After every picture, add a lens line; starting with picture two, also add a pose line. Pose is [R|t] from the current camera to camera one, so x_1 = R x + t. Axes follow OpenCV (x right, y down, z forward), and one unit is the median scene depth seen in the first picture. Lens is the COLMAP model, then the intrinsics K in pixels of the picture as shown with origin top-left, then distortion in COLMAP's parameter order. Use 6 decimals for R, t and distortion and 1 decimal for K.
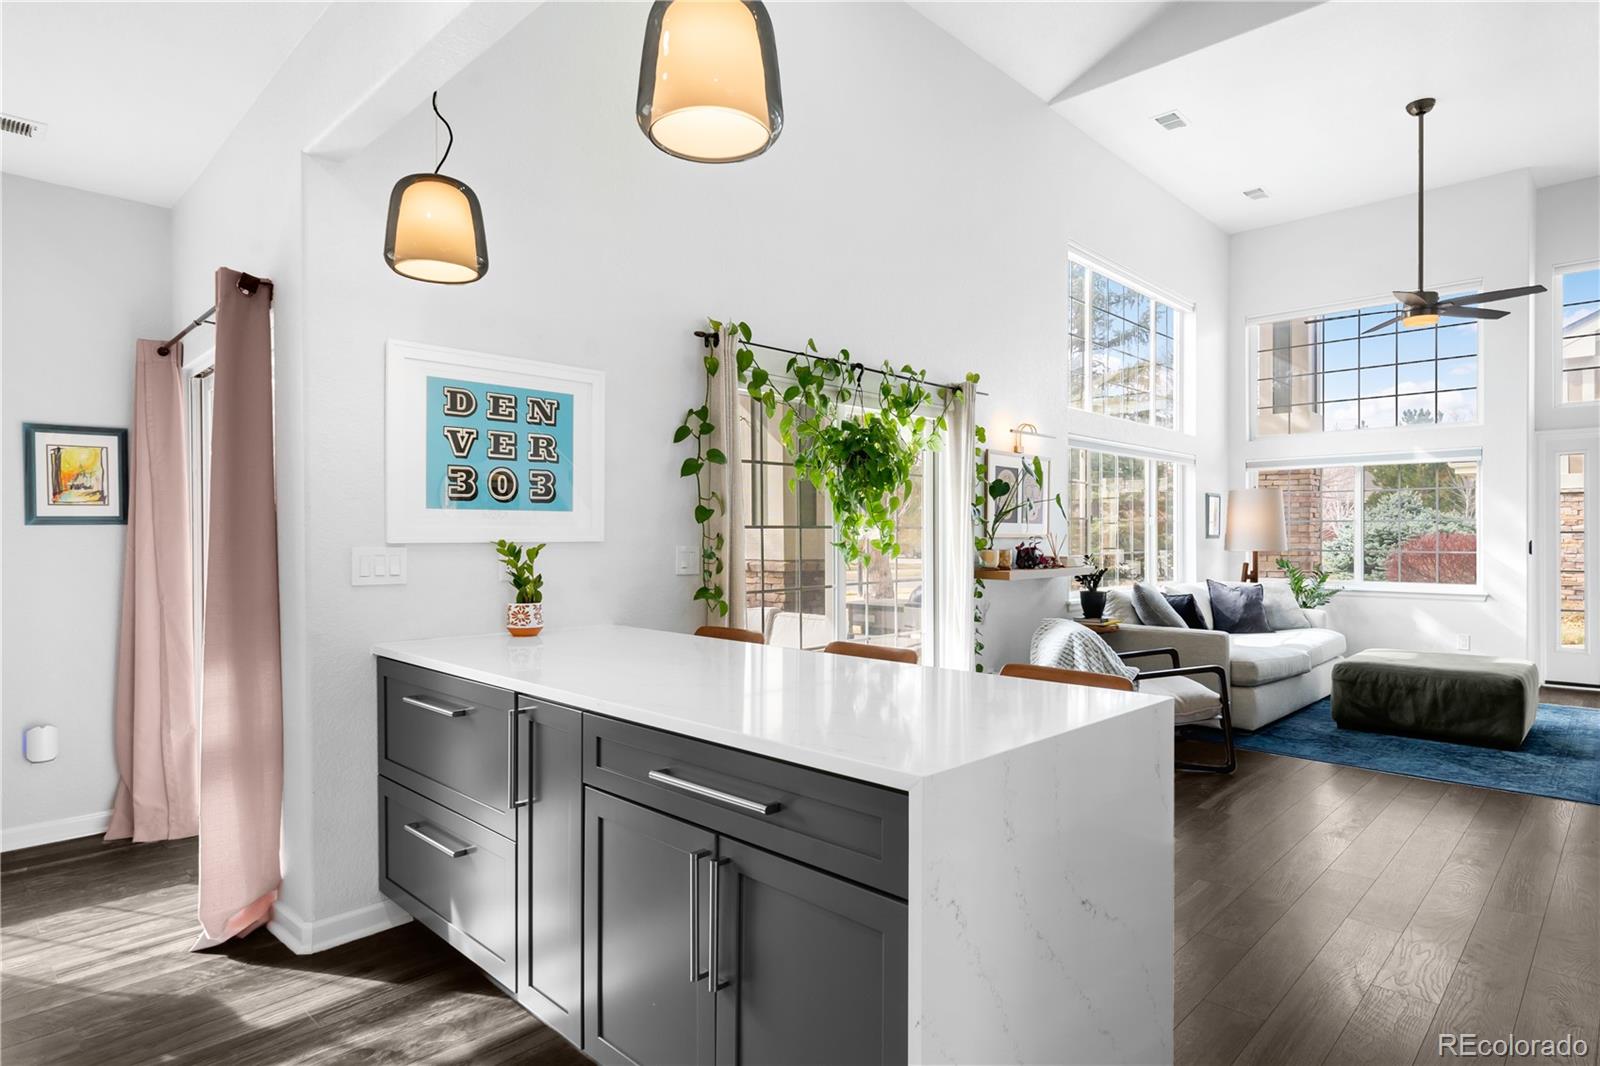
lens RADIAL K [[879.5, 0, 803.8], [0, 879.5, 535.7], [0, 0, 1]] dist [-0.005743, -0.000089]
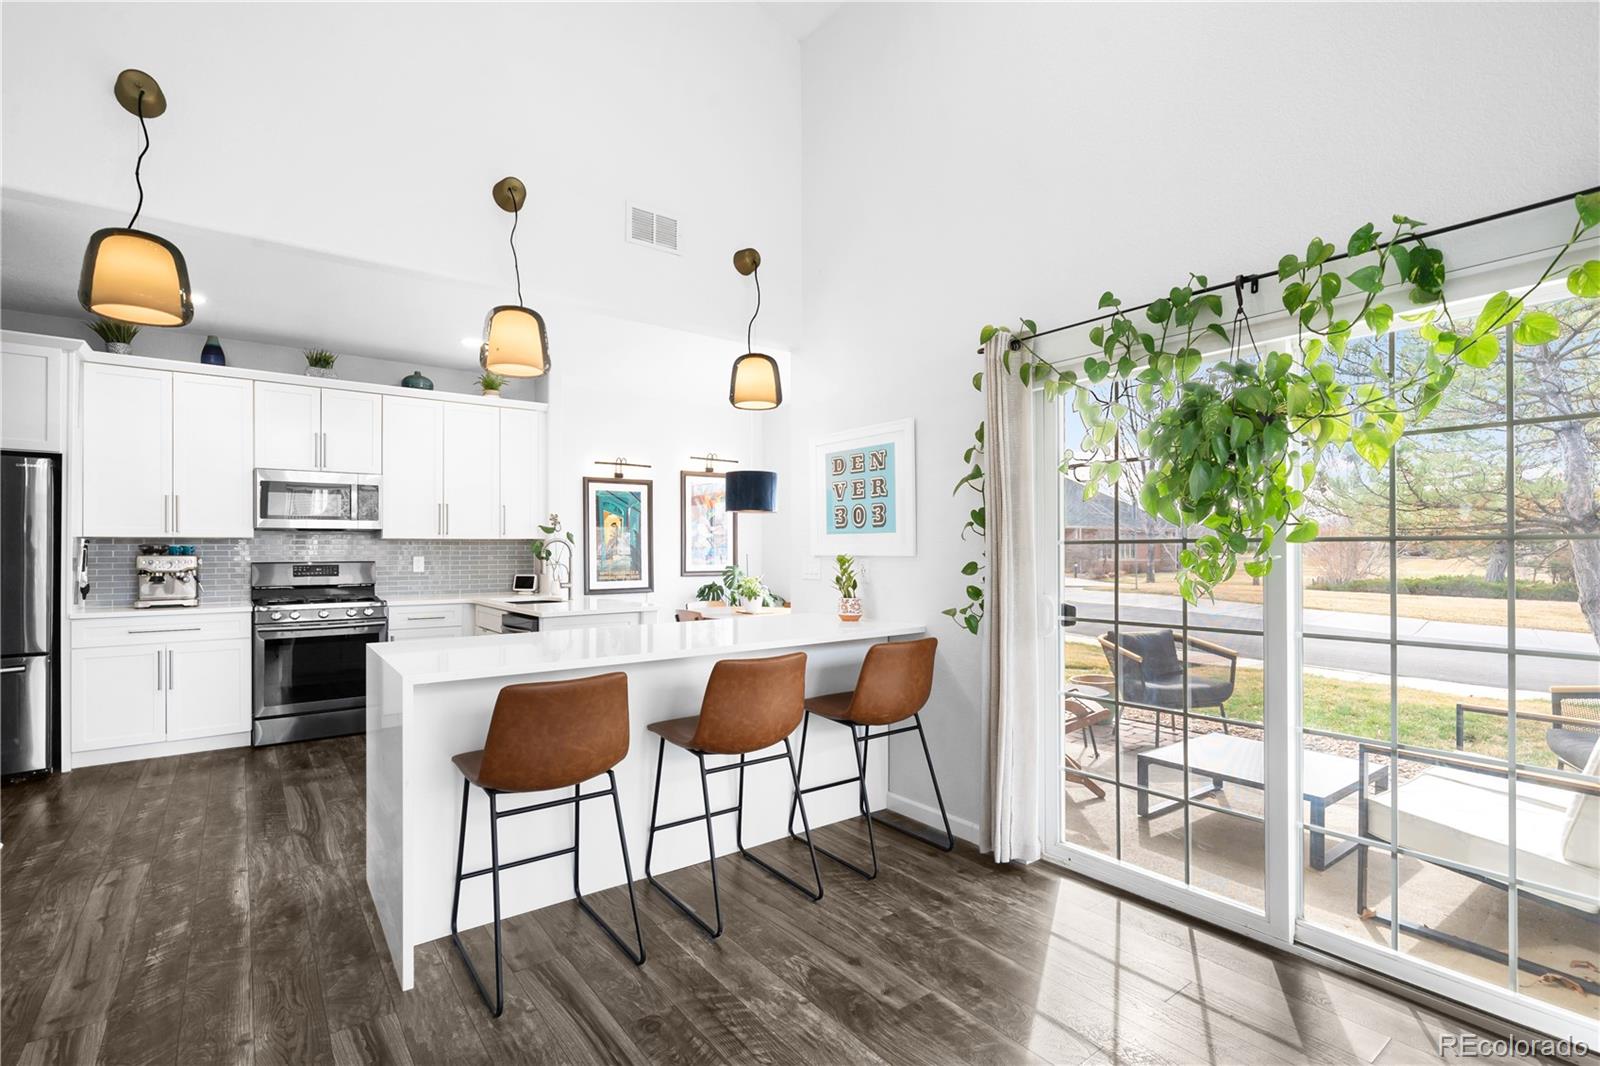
lens RADIAL K [[737.5, 0, 796.2], [0, 737.5, 544.3], [0, 0, 1]] dist [0.001385, -0.000467]
pose [[-0.155336, -0.003937, -0.987854, 0.747497], [0.001297, 0.999990, -0.004190, -0.005001], [0.987861, -0.001932, -0.155329, 0.917925]]
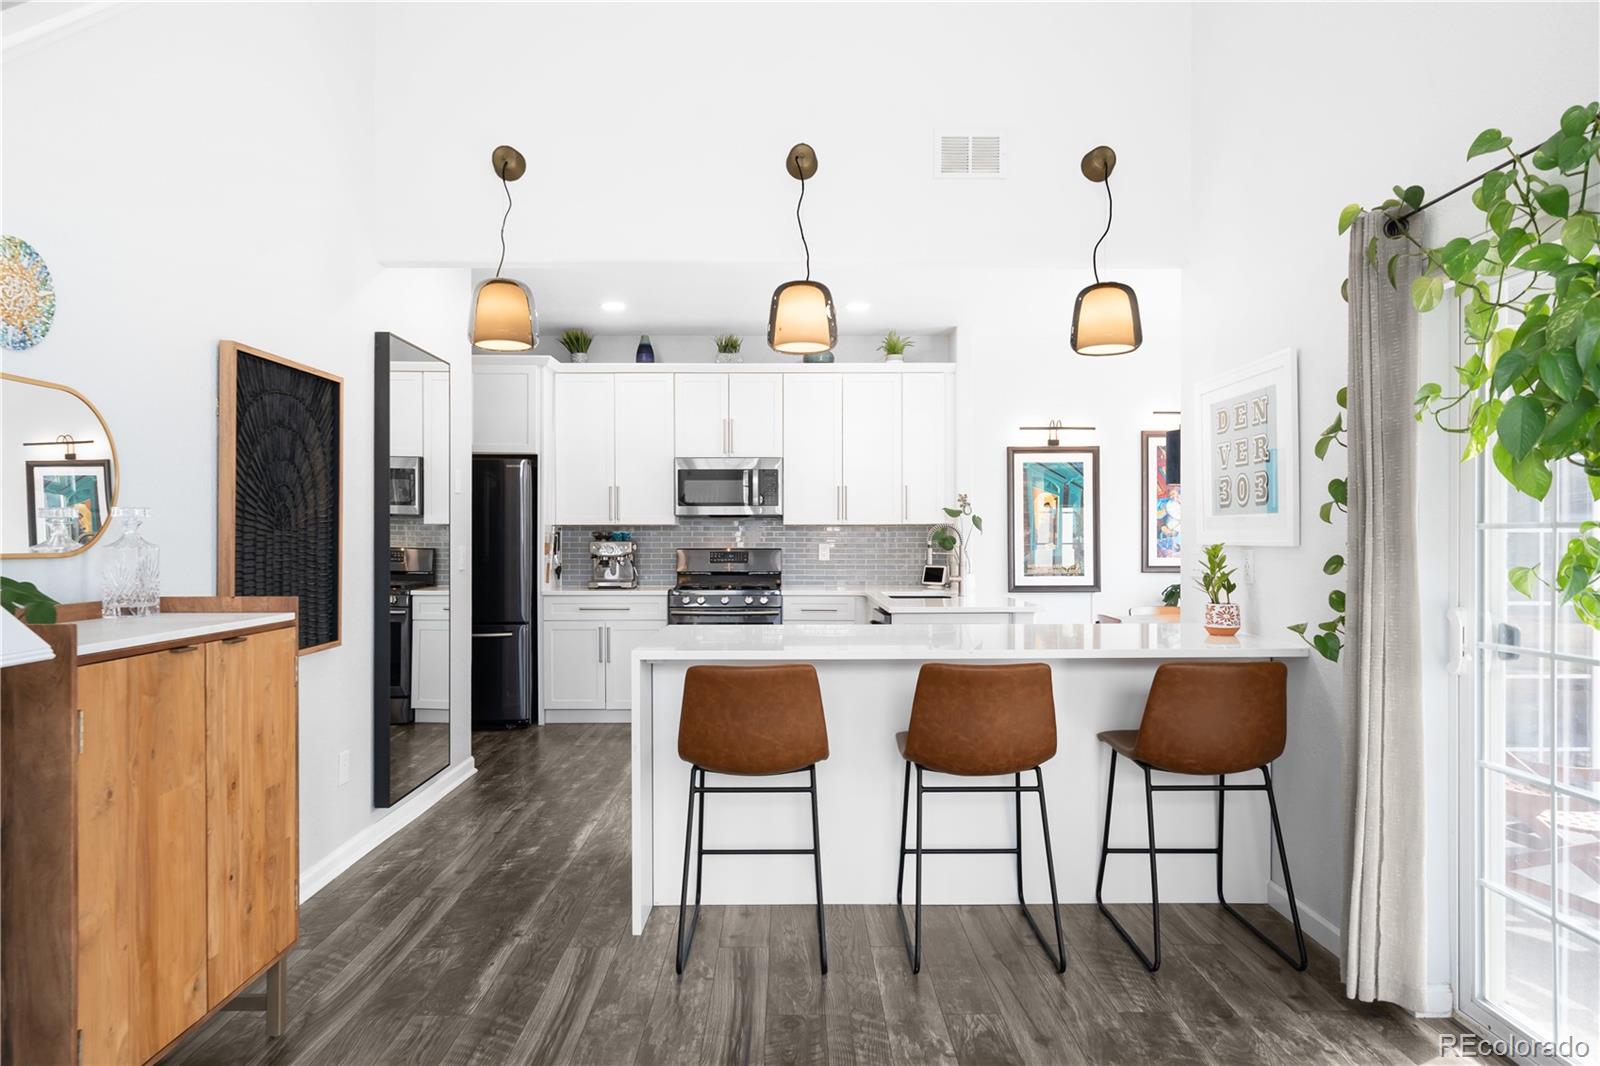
lens RADIAL K [[984.7, 0, 795.5], [0, 984.7, 536.4], [0, 0, 1]] dist [-0.003215, -0.000205]
pose [[-0.711147, 0.002438, -0.703039, 0.721507], [0.001457, 0.999997, 0.001995, -0.004922], [0.703042, 0.000394, -0.711149, 1.229756]]
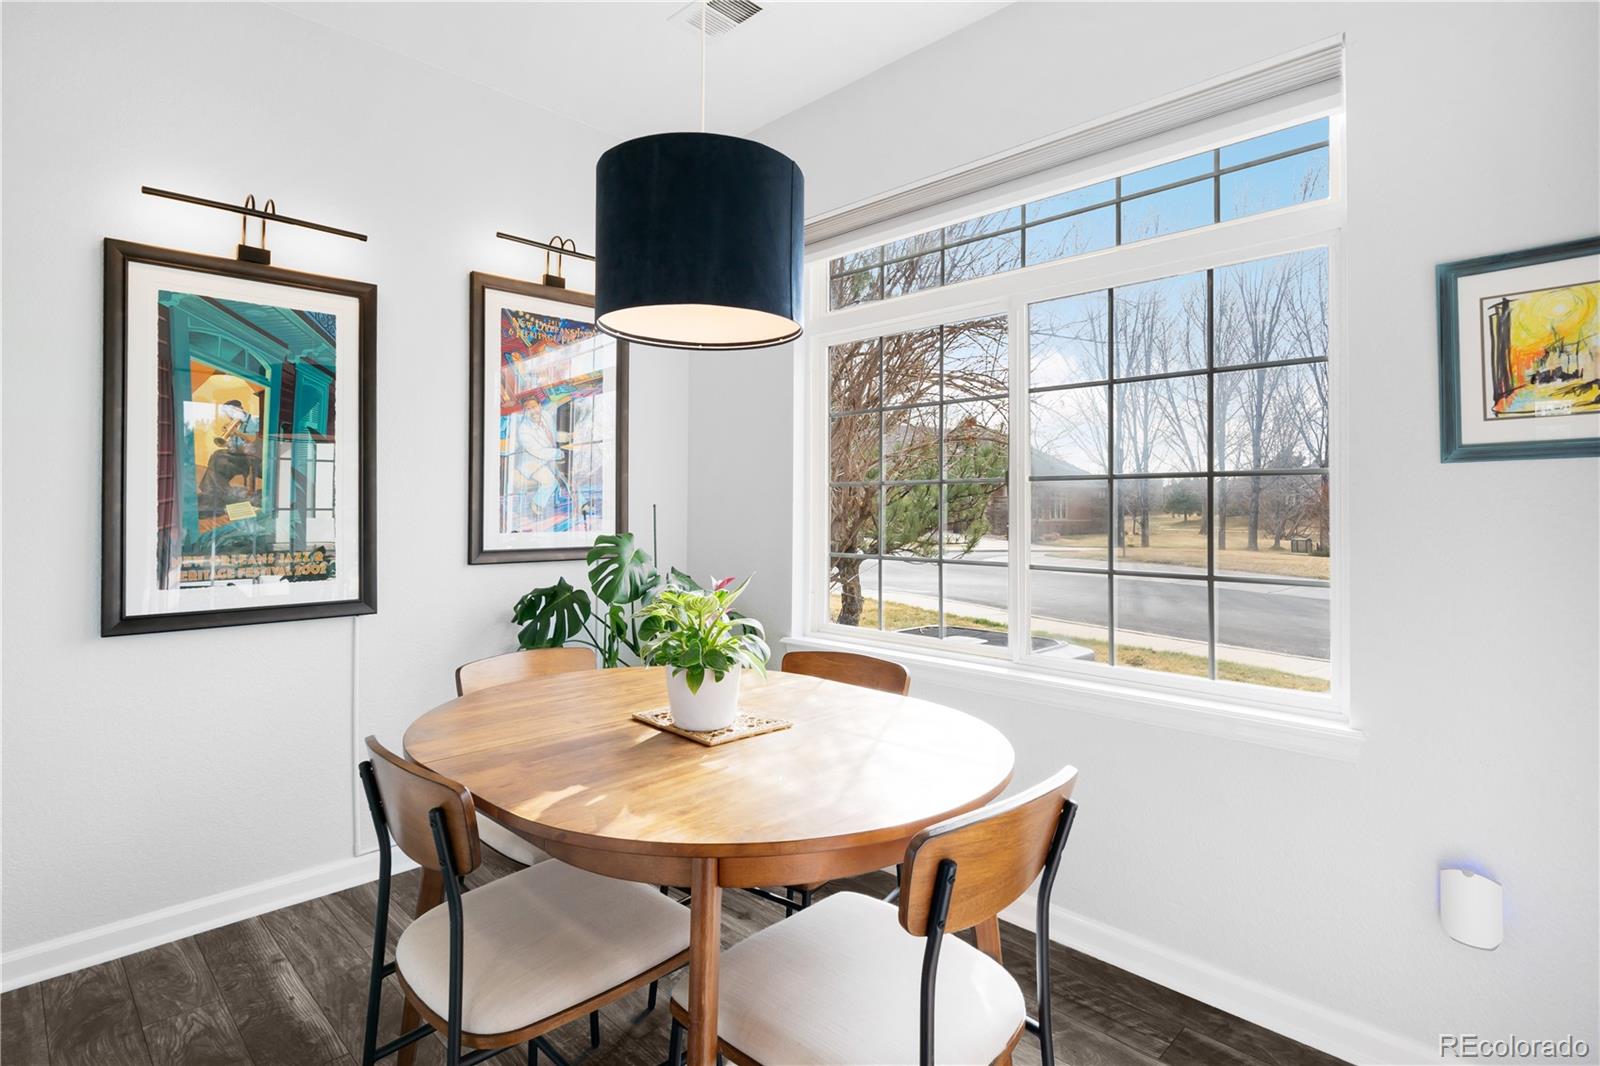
lens RADIAL K [[819.7, 0, 805.9], [0, 819.7, 497.0], [0, 0, 1]] dist [0.000081, -0.000108]
pose [[-0.006701, -0.009079, -0.999936, -0.403246], [-0.003263, 0.999954, -0.009057, 0.013566], [0.999972, 0.003202, -0.006730, 0.627219]]
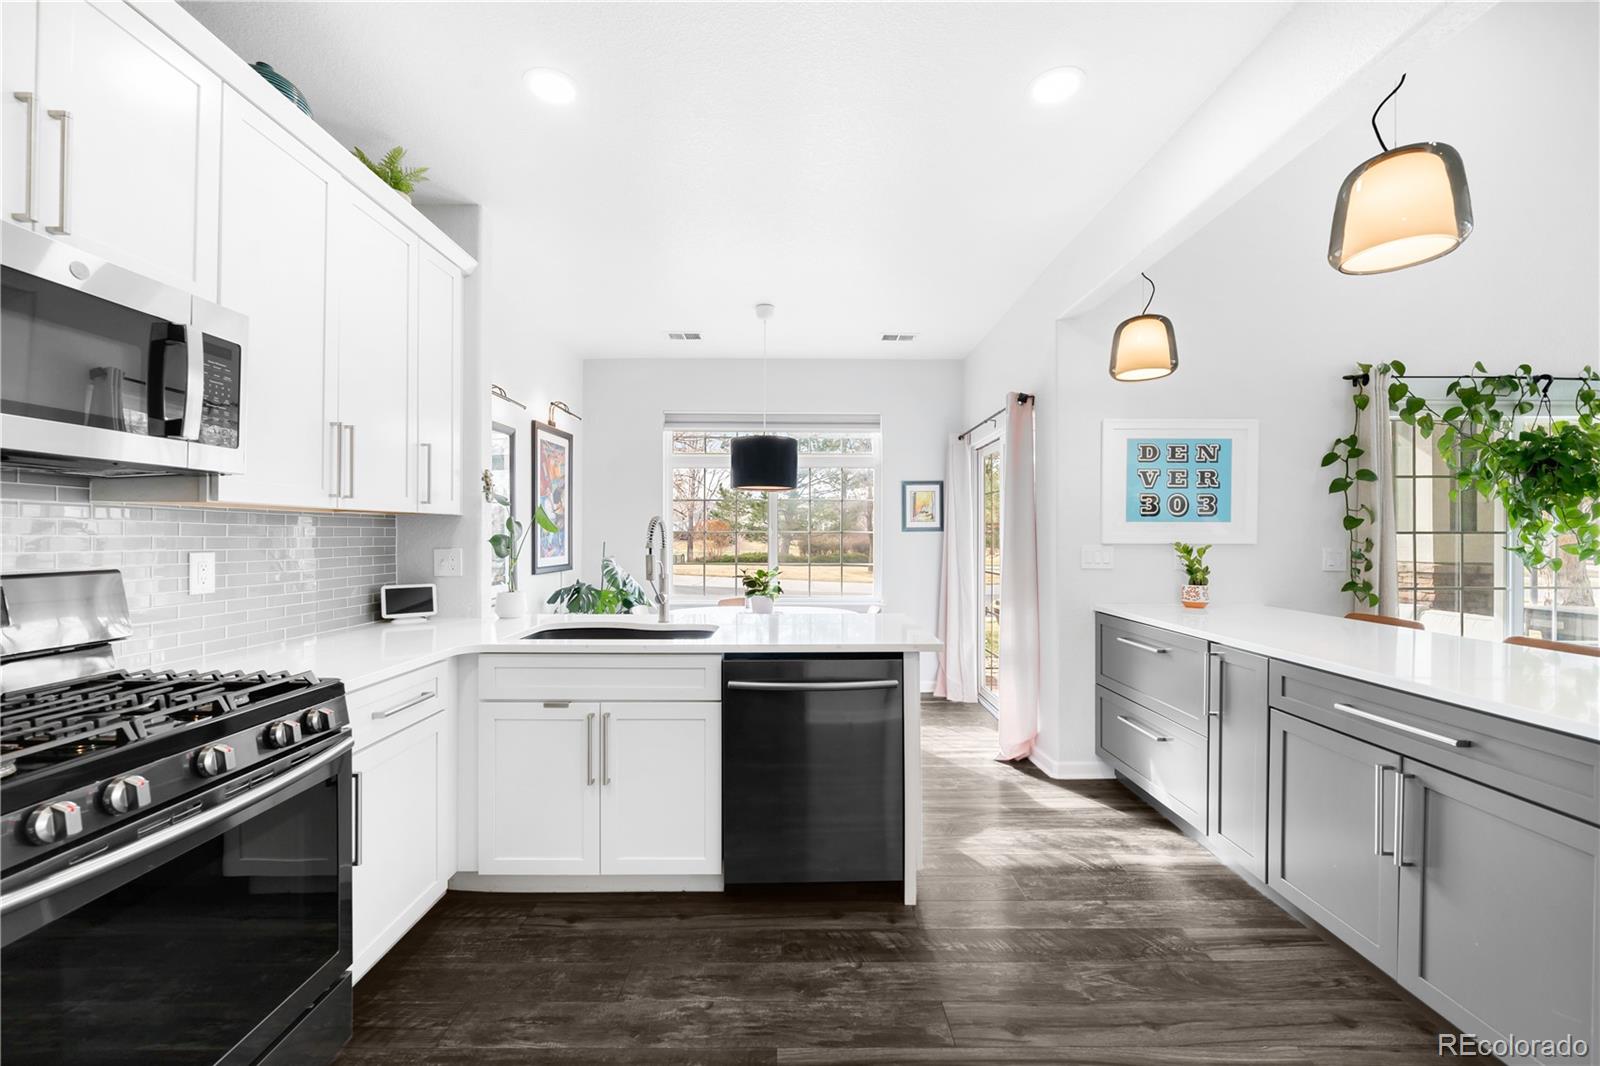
lens RADIAL K [[624.3, 0, 796.4], [0, 624.3, 534.9], [0, 0, 1]] dist [-0.001841, -0.000355]
pose [[0.693087, 0.003014, -0.720848, -0.023444], [-0.005077, 0.999987, -0.000700, -0.002785], [0.720836, 0.004145, 0.693093, -0.168297]]
